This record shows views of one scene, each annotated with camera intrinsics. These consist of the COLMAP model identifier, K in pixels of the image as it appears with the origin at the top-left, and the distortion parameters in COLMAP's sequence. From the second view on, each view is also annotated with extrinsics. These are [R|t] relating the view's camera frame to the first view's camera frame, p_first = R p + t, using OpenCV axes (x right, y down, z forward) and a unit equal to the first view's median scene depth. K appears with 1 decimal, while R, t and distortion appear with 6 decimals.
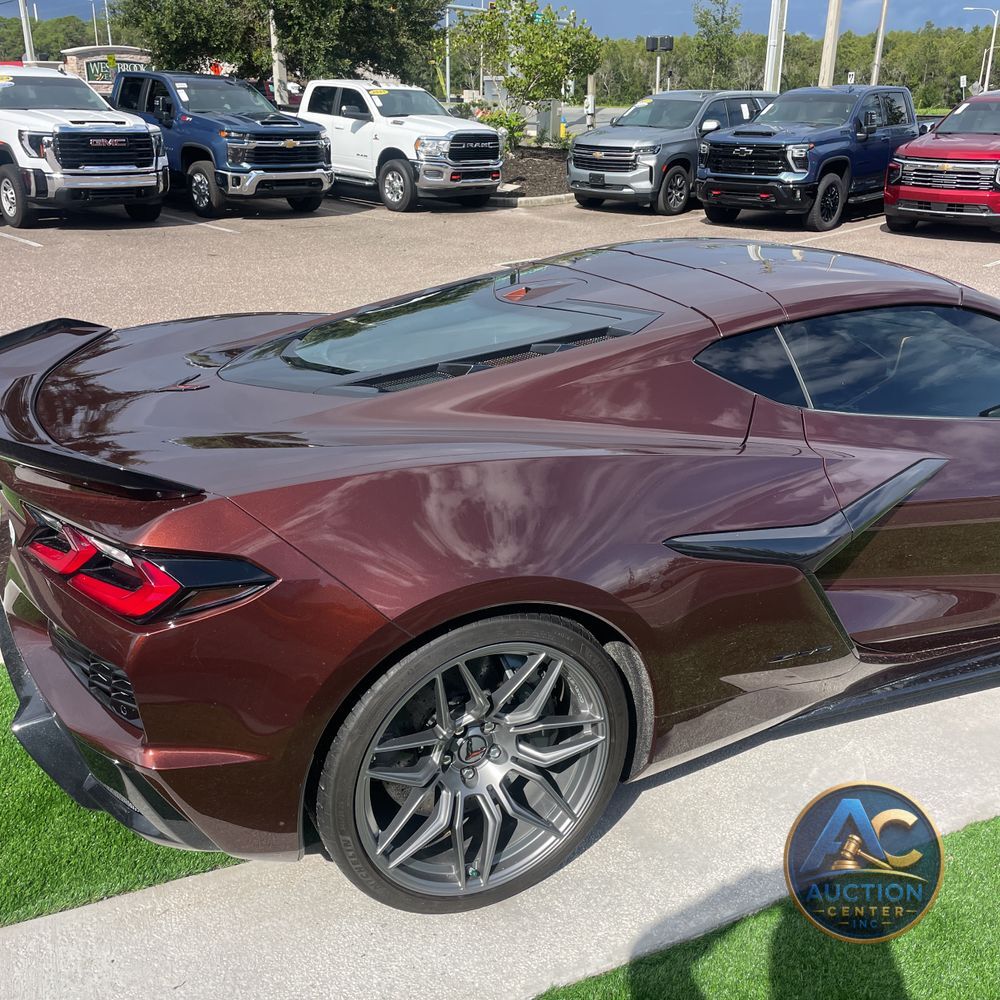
lens RADIAL K [[1011.0, 0, 517.1], [0, 1011.0, 514.0], [0, 0, 1]] dist [0.094018, -0.121628]
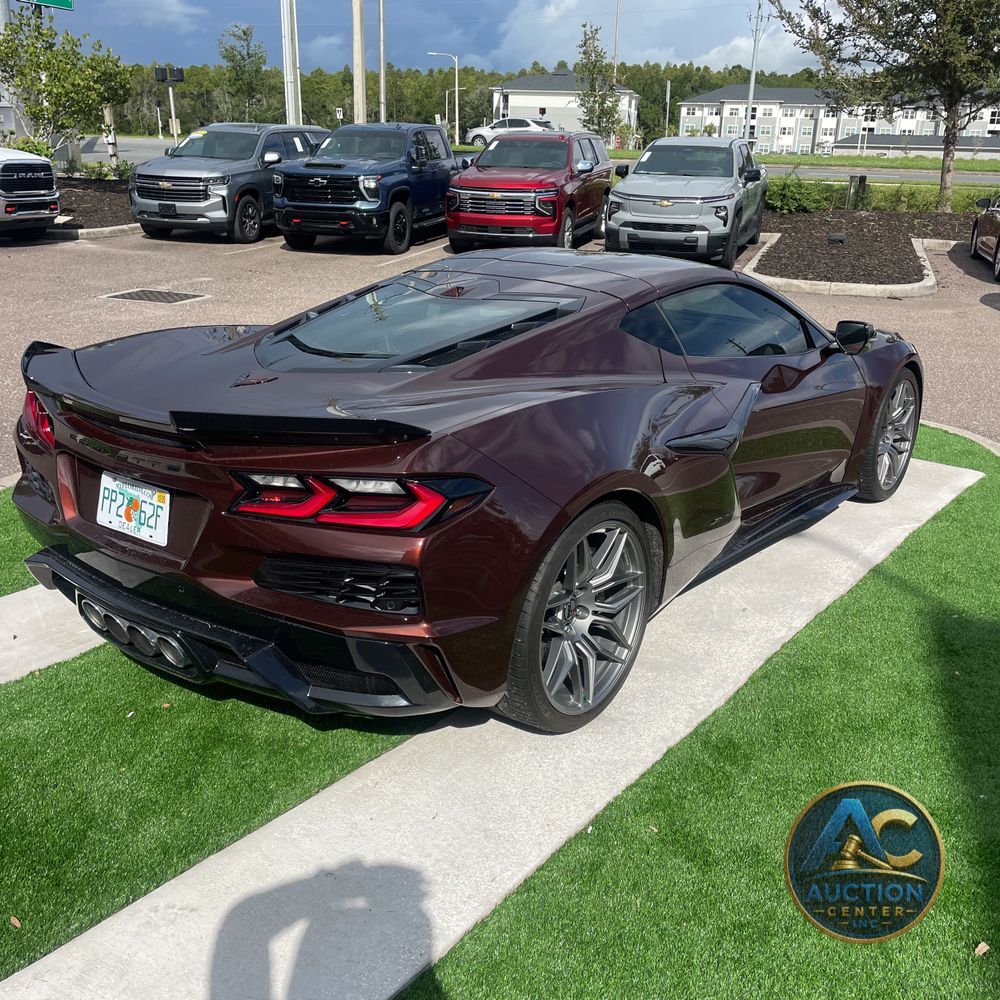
lens RADIAL K [[999.1, 0, 502.5], [0, 999.1, 543.1], [0, 0, 1]] dist [0.080747, -0.098679]
pose [[0.894412, -0.159282, 0.417920, -0.098641], [0.158233, 0.986693, 0.037416, 0.010753], [-0.418318, 0.032664, 0.907713, -0.030267]]
